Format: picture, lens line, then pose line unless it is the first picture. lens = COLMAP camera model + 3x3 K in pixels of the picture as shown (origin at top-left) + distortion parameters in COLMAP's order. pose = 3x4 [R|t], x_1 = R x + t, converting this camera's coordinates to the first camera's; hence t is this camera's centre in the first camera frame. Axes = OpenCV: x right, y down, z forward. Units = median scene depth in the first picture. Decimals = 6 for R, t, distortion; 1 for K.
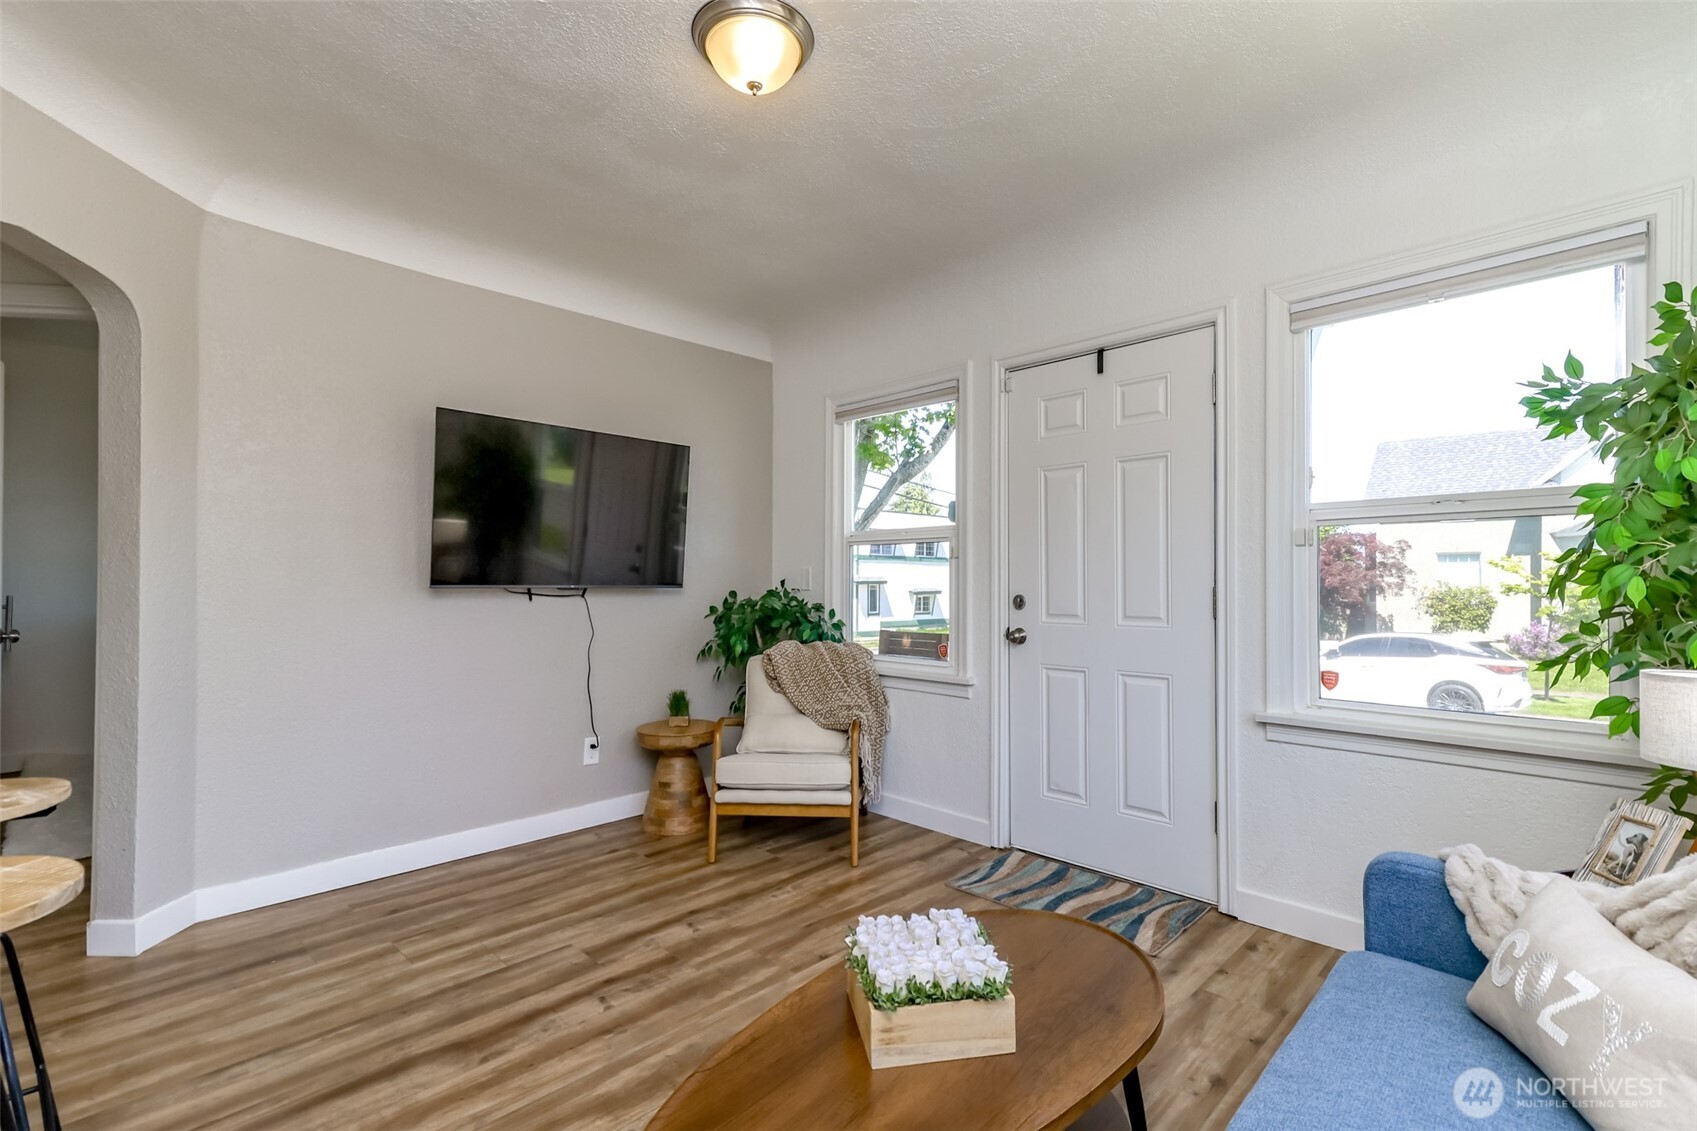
lens RADIAL K [[774.5, 0, 852.3], [0, 774.5, 558.5], [0, 0, 1]] dist [0.018994, 0.000420]
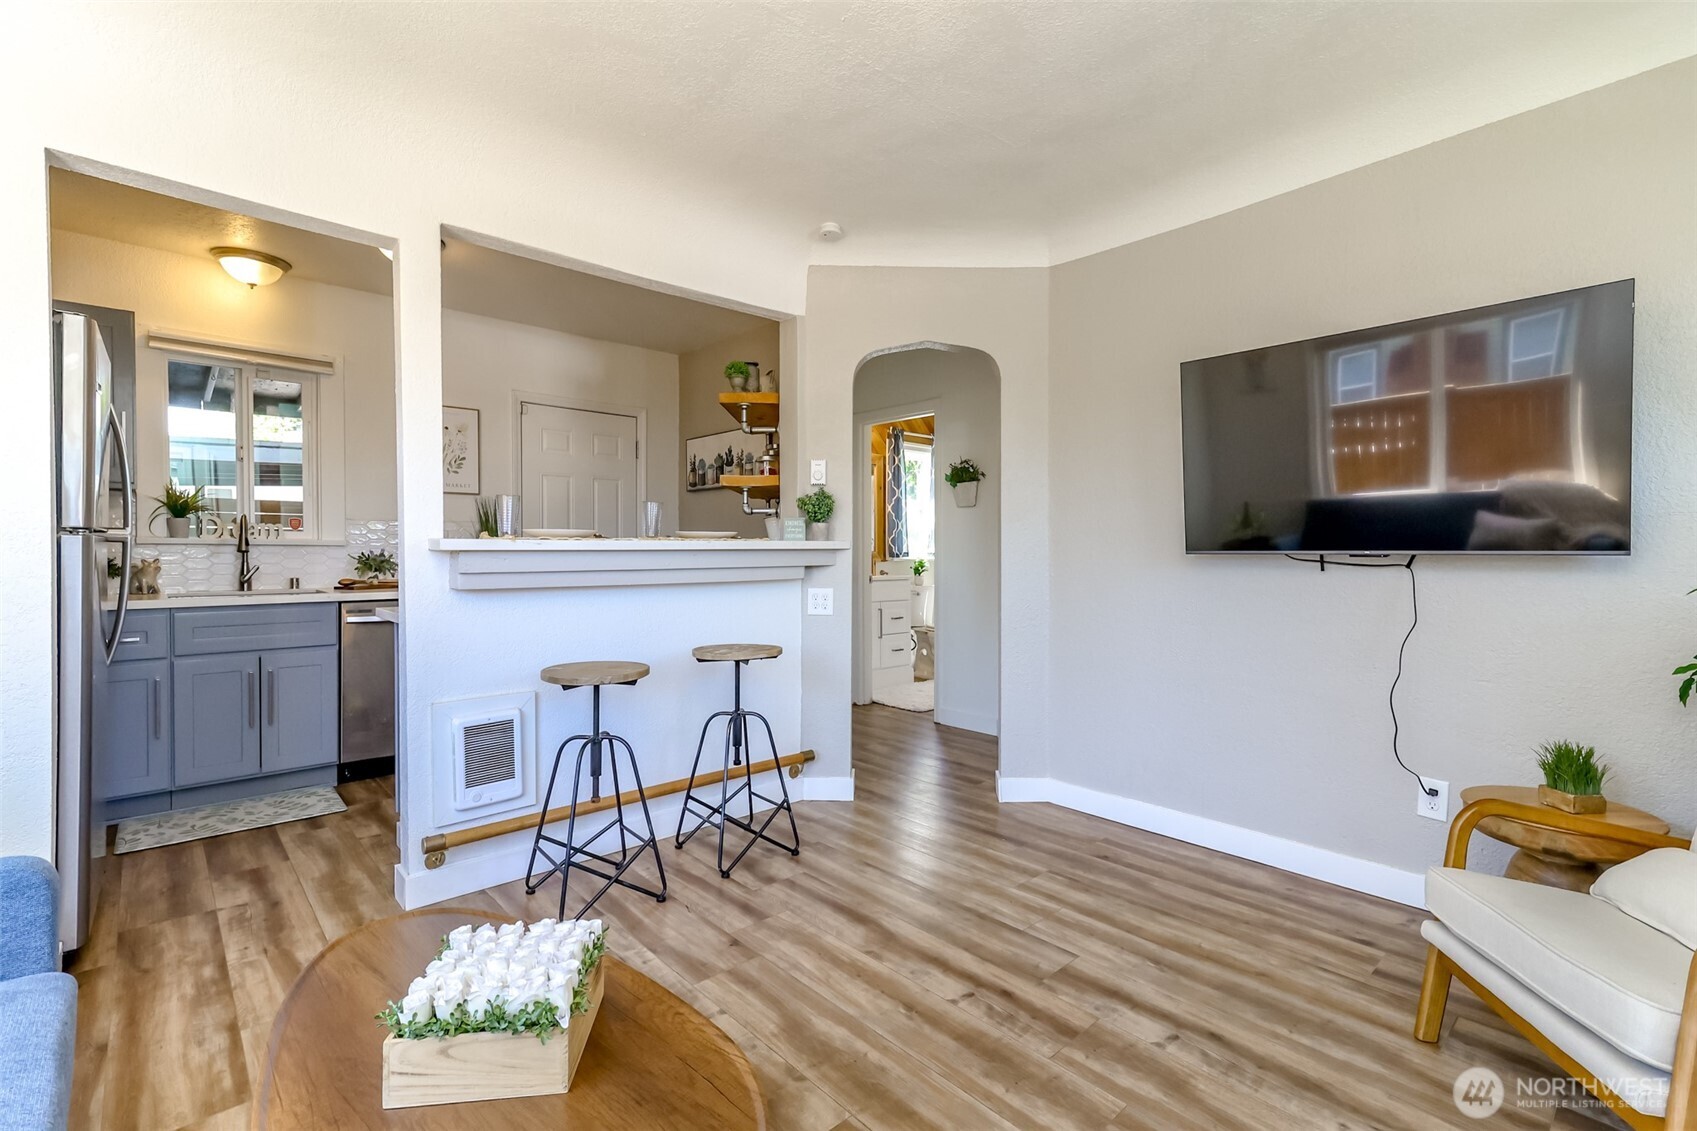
lens RADIAL K [[761.9, 0, 856.6], [0, 761.9, 561.8], [0, 0, 1]] dist [0.017017, -0.000179]
pose [[-0.052581, 0.011724, -0.998548, 0.476216], [0.031893, 0.999441, 0.010055, 0.030124], [0.998107, -0.031318, -0.052925, 0.752512]]
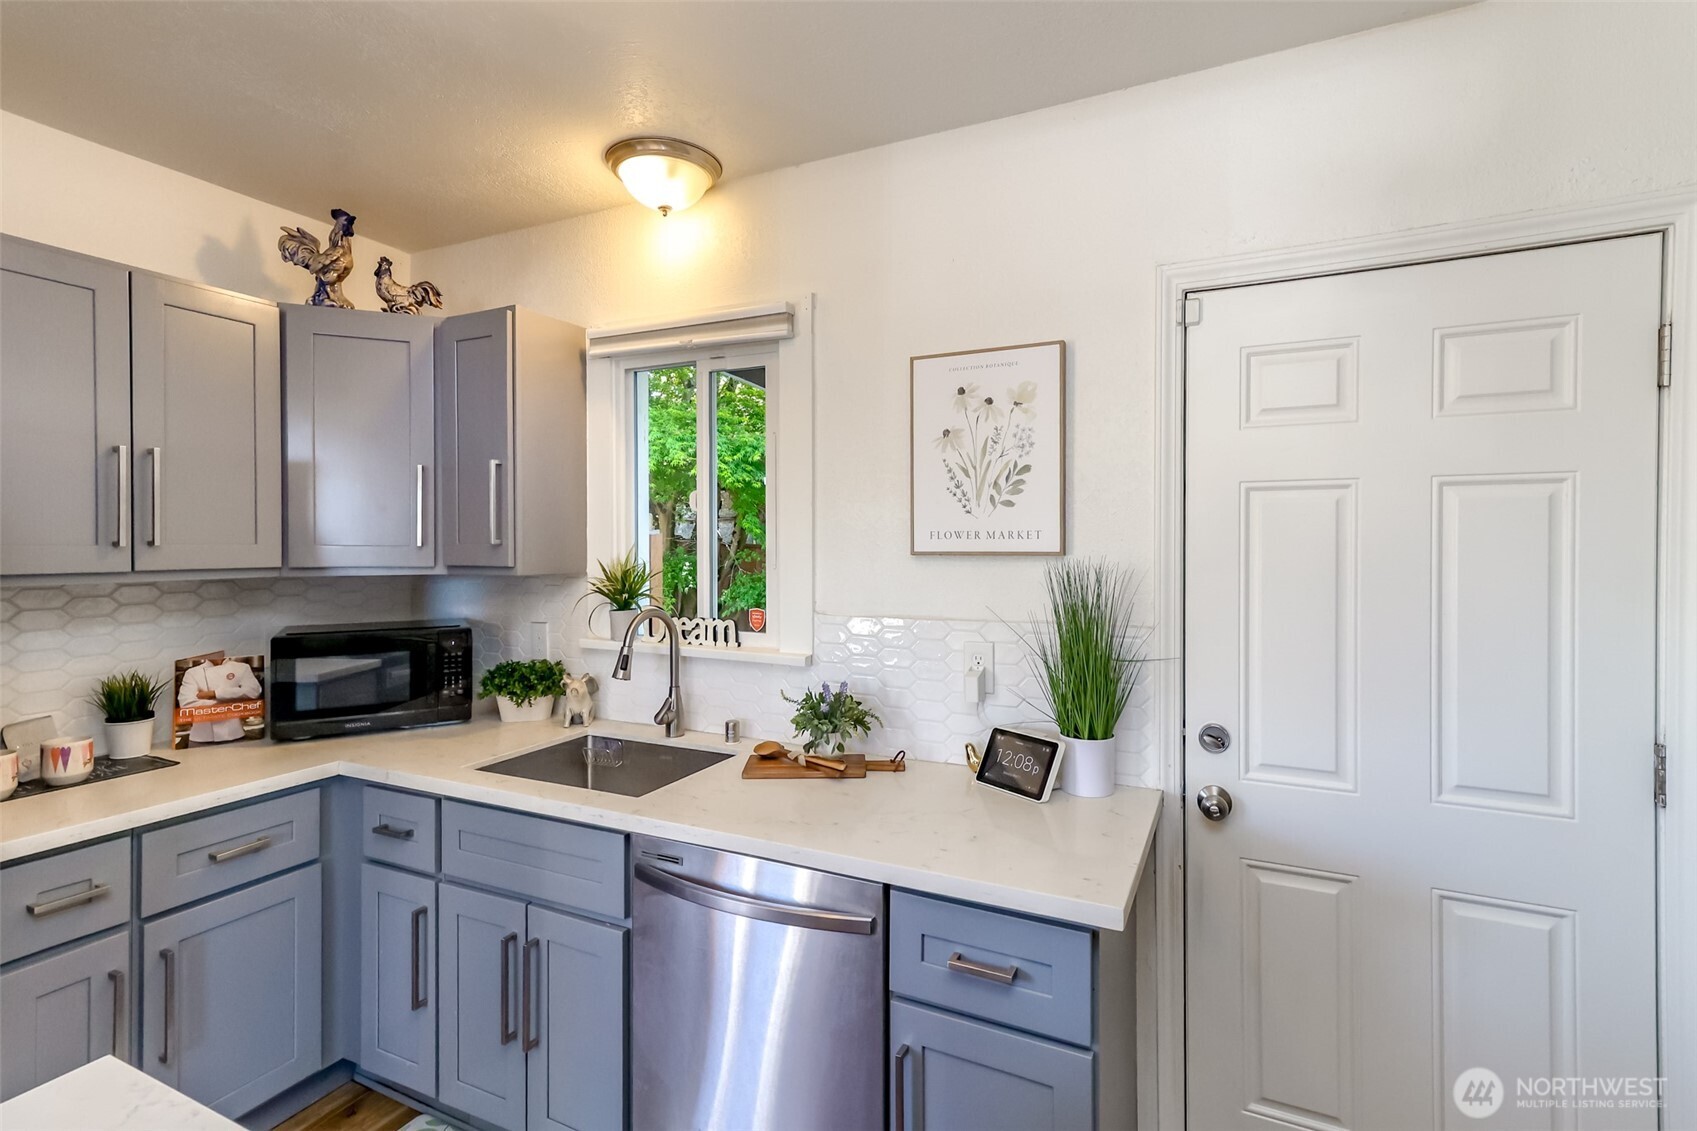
lens RADIAL K [[793.3, 0, 838.4], [0, 793.3, 545.2], [0, 0, 1]] dist [0.019392, -0.000334]
pose [[-0.949853, 0.001467, -0.312693, -0.793040], [0.008765, 0.999721, -0.021933, -0.125794], [0.312574, -0.023574, -0.949601, 0.425904]]
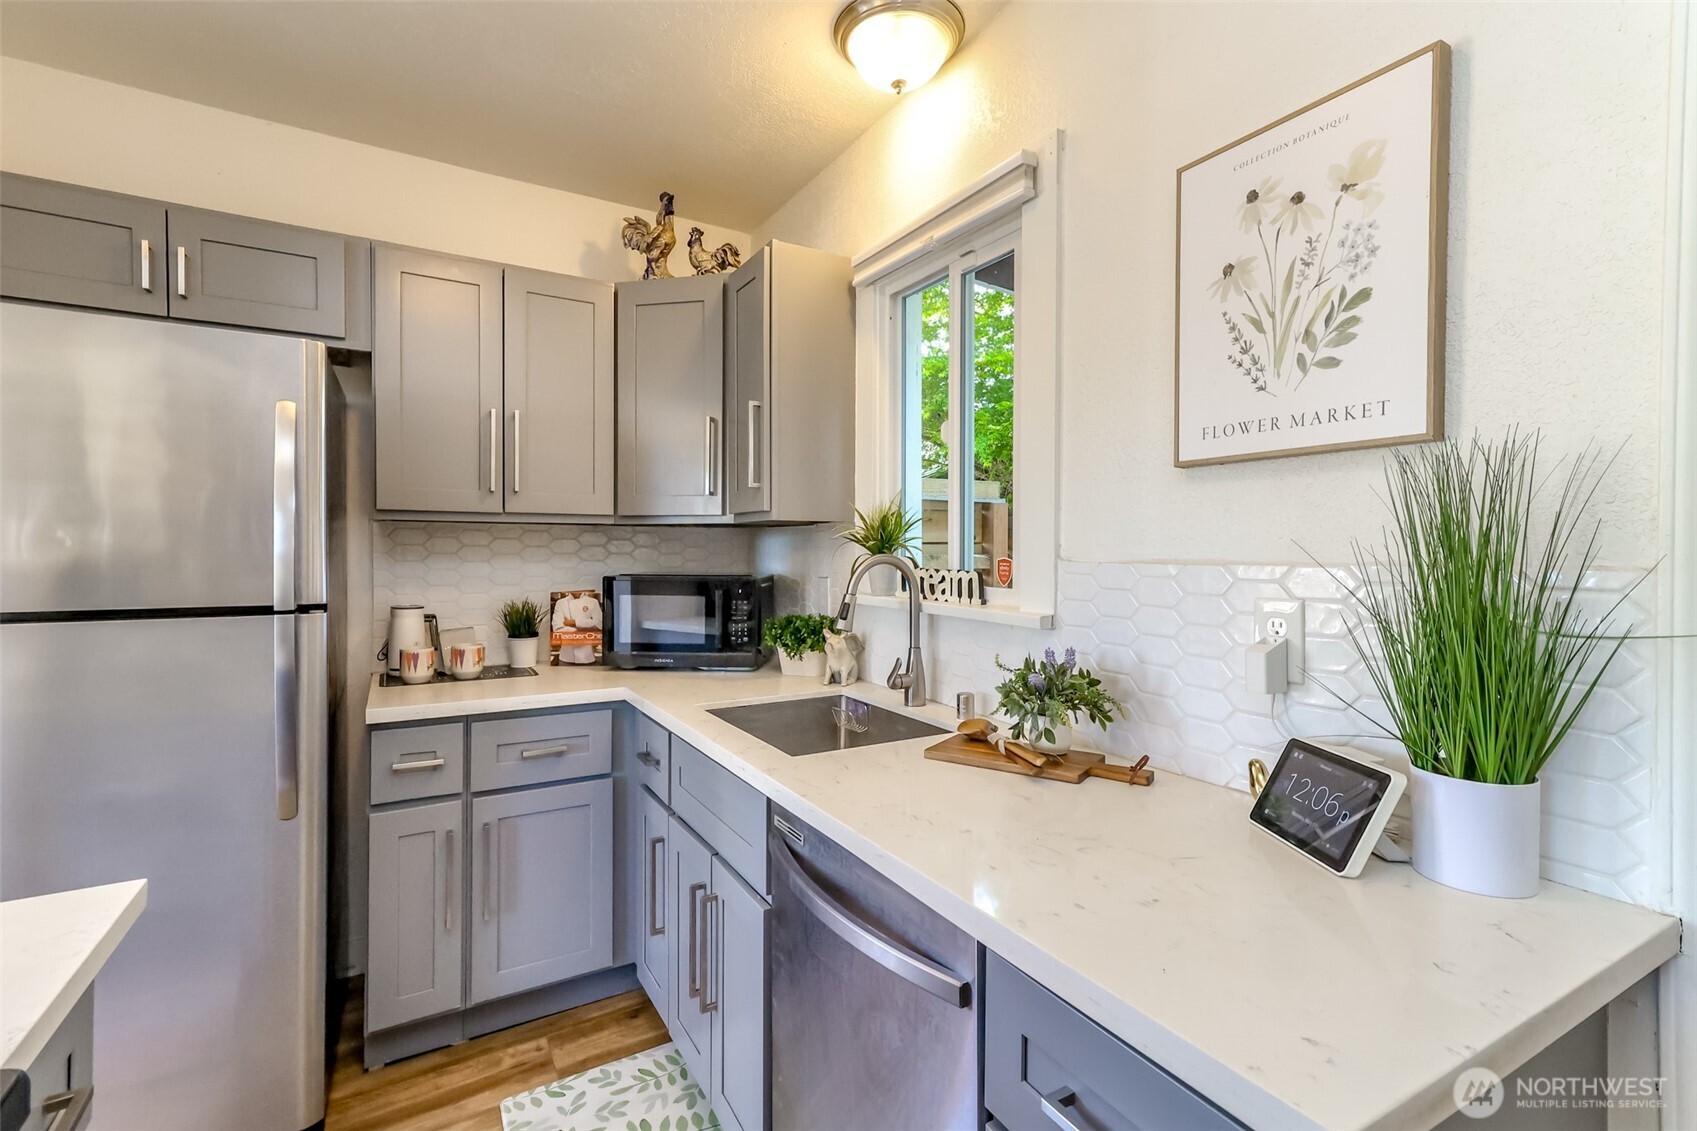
lens RADIAL K [[767.1, 0, 868.7], [0, 767.1, 554.9], [0, 0, 1]] dist [0.019813, 0.000008]
pose [[-0.966646, -0.011018, 0.255877, -1.036311], [-0.018126, 0.999512, -0.025439, -0.059493], [-0.255472, -0.029229, -0.966374, 0.249040]]
